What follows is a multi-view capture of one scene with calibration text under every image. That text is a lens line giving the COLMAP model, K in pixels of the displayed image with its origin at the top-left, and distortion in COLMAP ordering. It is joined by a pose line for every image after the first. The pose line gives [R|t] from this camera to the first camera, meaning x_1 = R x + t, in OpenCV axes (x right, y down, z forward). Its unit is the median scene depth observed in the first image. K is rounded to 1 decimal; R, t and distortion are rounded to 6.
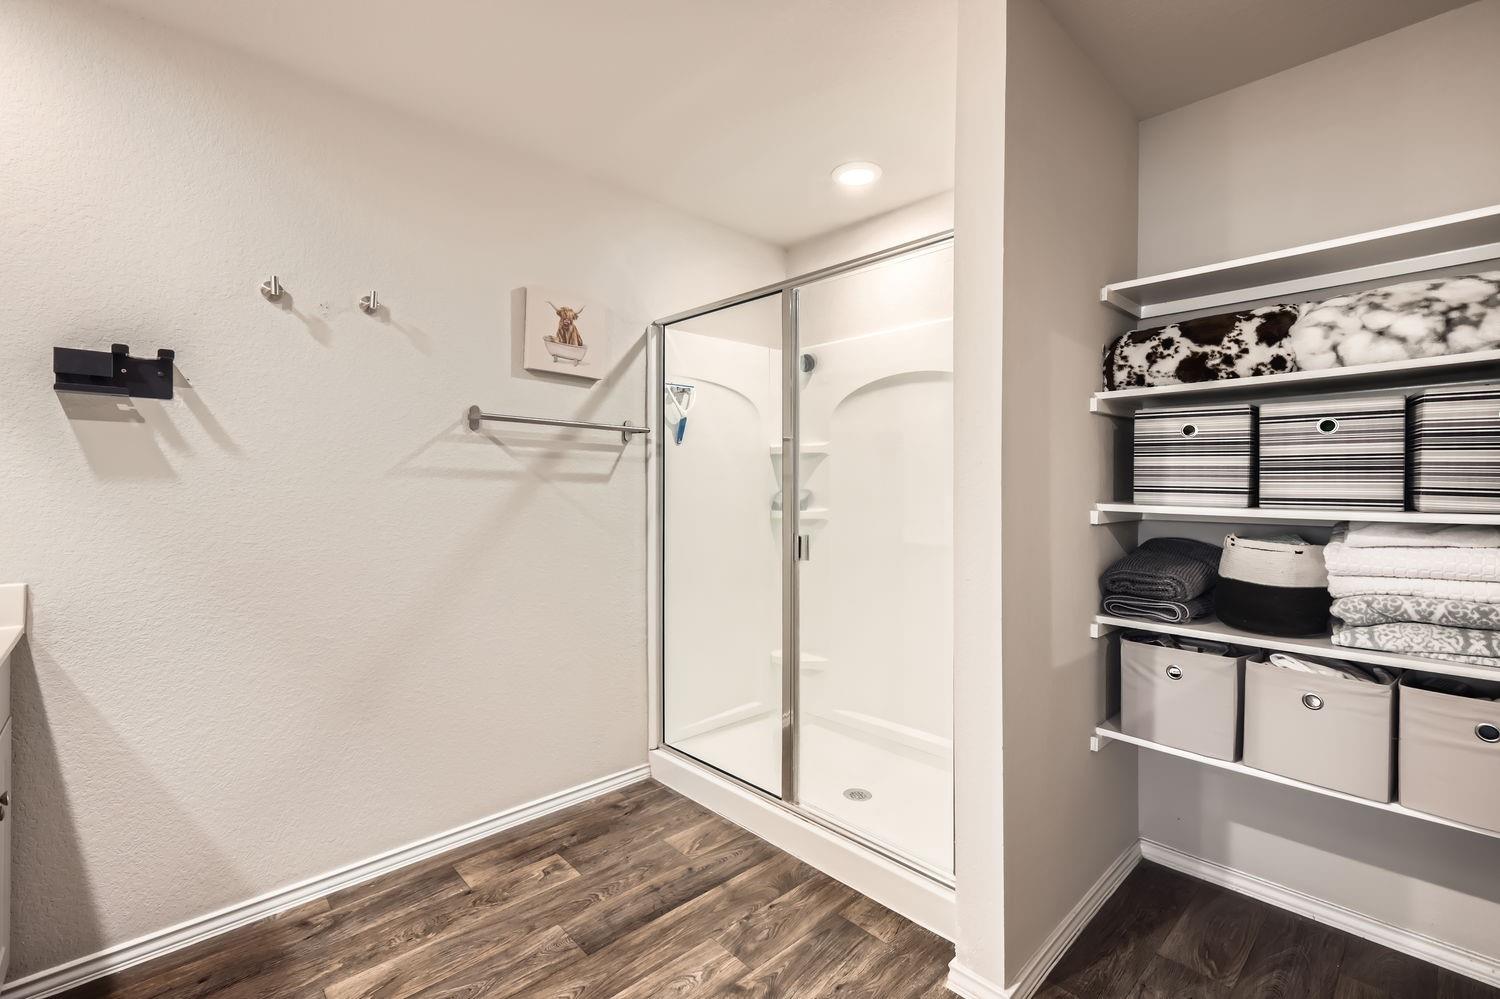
lens RADIAL K [[673.4, 0, 738.3], [0, 673.4, 483.0], [0, 0, 1]] dist [0.000160, 0.000006]
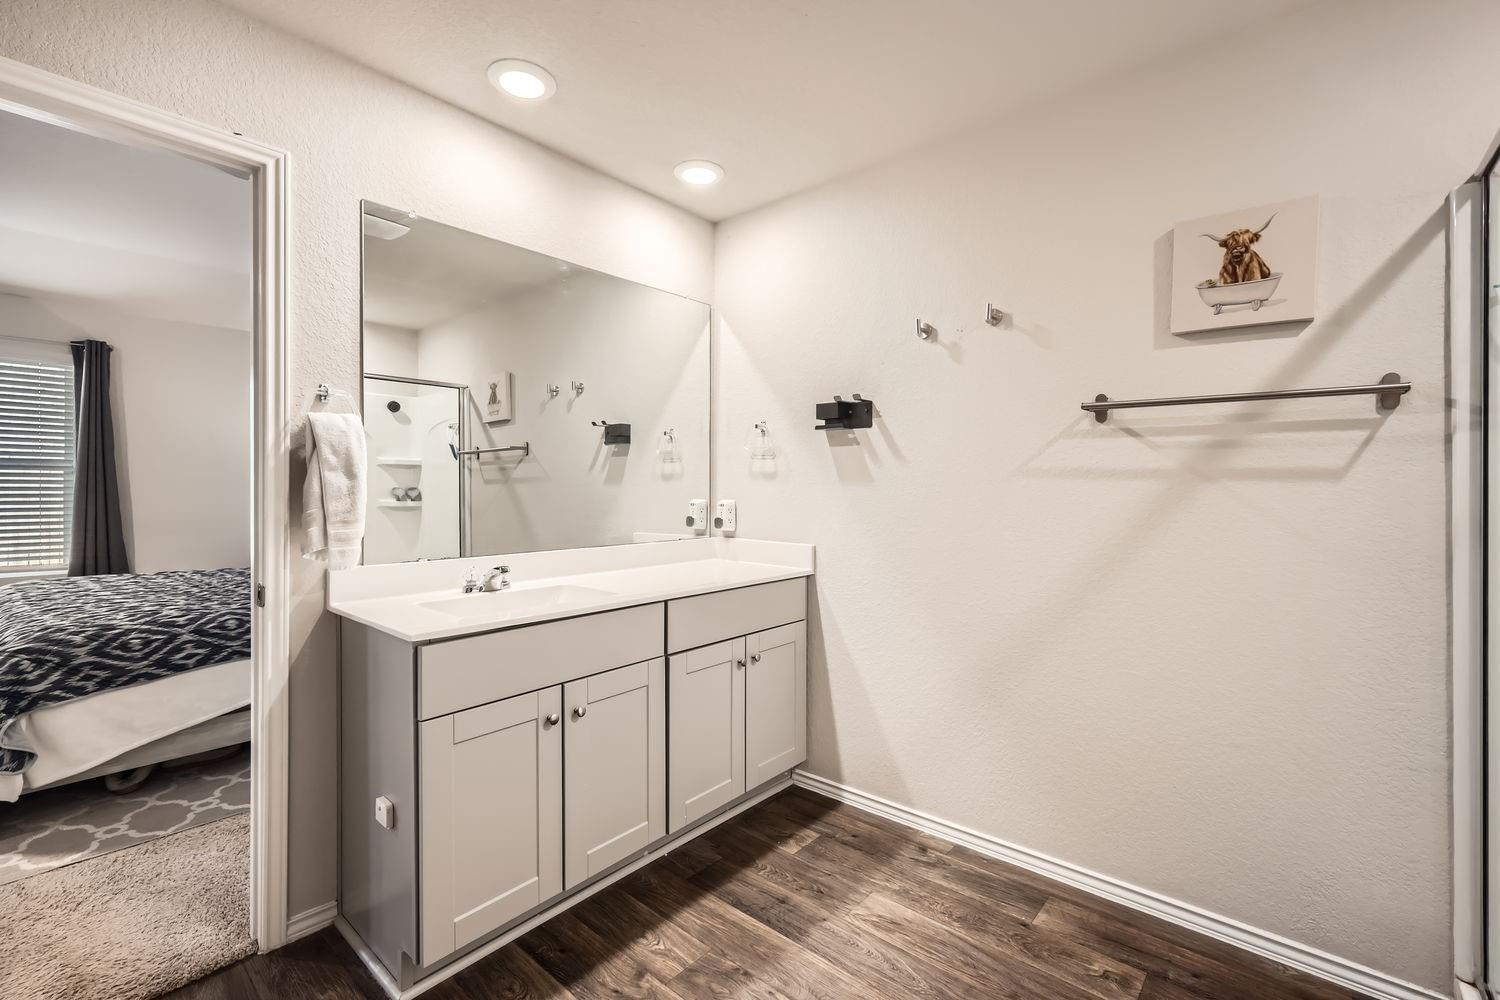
lens RADIAL K [[658.2, 0, 747.2], [0, 658.2, 488.6], [0, 0, 1]] dist [0.003702, 0.000224]
pose [[0.098596, 0.000215, -0.995127, 0.429660], [0.006405, 0.999979, 0.000850, 0.002704], [0.995107, -0.006458, 0.098593, 0.489696]]
